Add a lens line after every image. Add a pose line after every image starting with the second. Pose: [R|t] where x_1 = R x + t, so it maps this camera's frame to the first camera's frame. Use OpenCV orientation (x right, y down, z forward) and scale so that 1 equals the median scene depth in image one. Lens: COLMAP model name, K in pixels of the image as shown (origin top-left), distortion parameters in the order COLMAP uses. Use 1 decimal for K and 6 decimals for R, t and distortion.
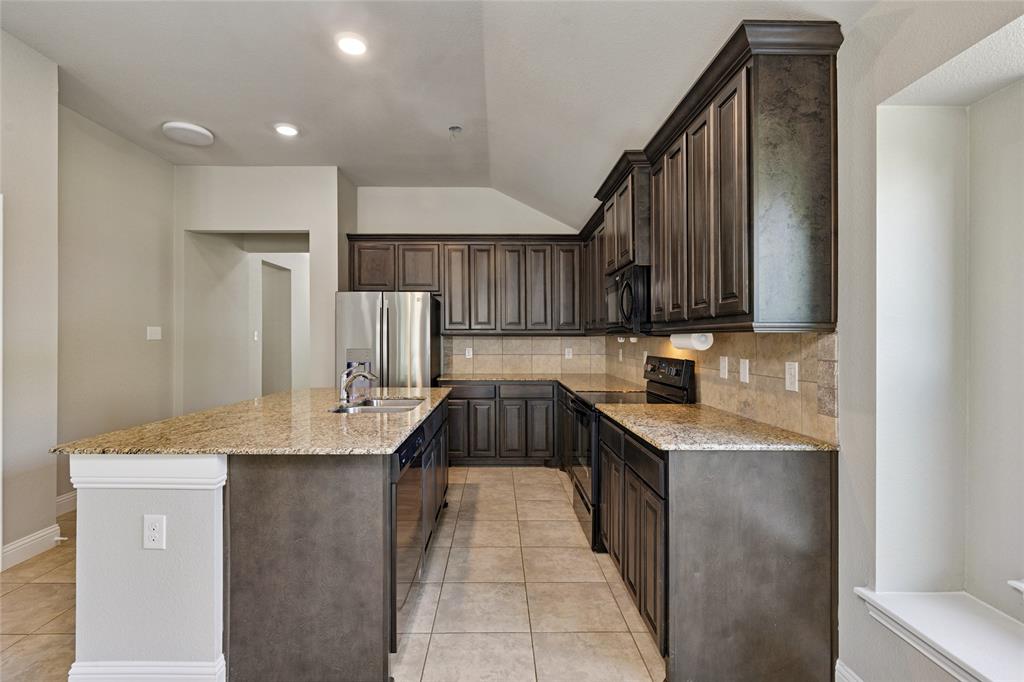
lens RADIAL K [[476.4, 0, 499.4], [0, 476.4, 338.6], [0, 0, 1]] dist [-0.000749, -0.000296]
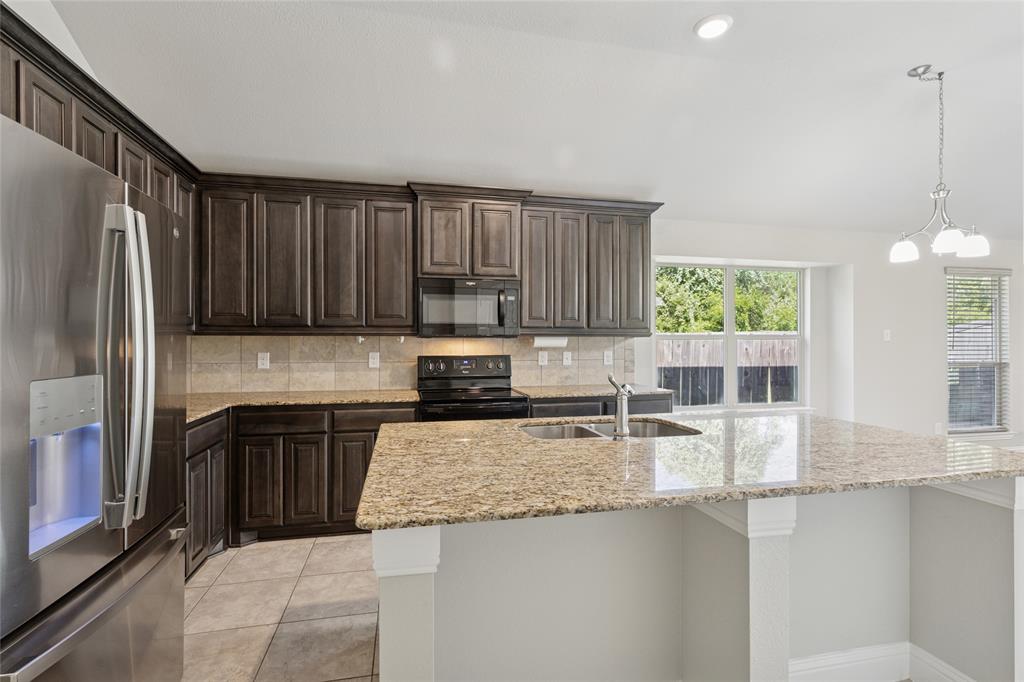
lens RADIAL K [[476.4, 0, 499.4], [0, 476.4, 338.6], [0, 0, 1]] dist [-0.000749, -0.000296]
pose [[-0.199501, 0.008279, 0.979863, -1.092401], [-0.000696, 0.999963, -0.008590, 0.010474], [-0.979897, -0.002396, -0.199488, 1.538283]]
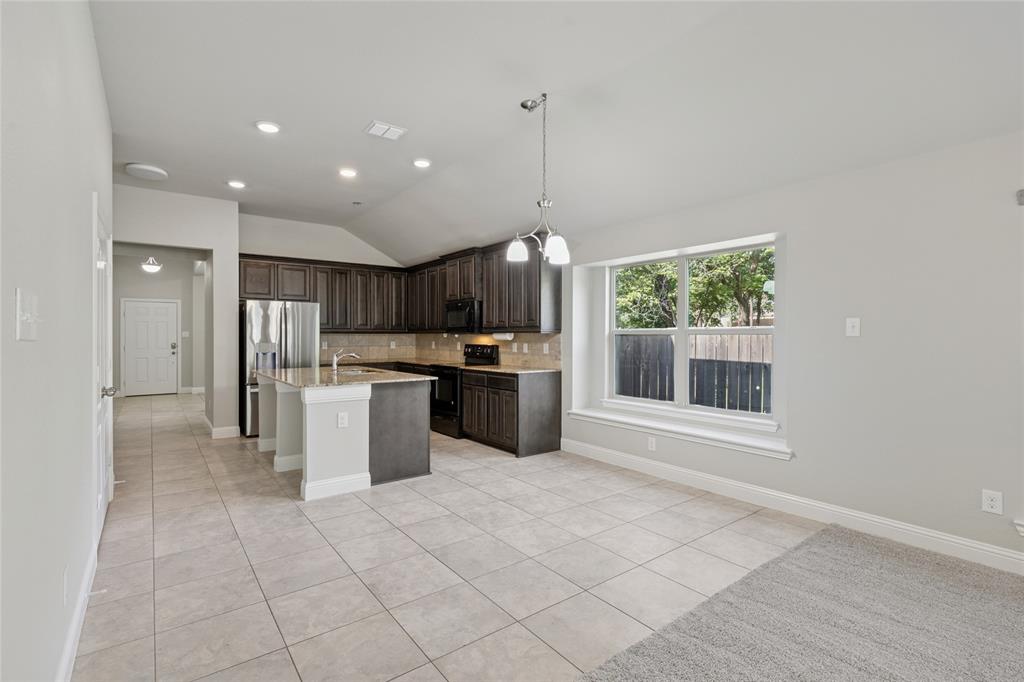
lens RADIAL K [[476.4, 0, 499.4], [0, 476.4, 338.6], [0, 0, 1]] dist [-0.000749, -0.000296]
pose [[0.811064, -0.005861, 0.584927, -1.022625], [0.000660, 0.999958, 0.009105, -0.004211], [-0.584956, -0.006999, 0.811035, -0.914177]]
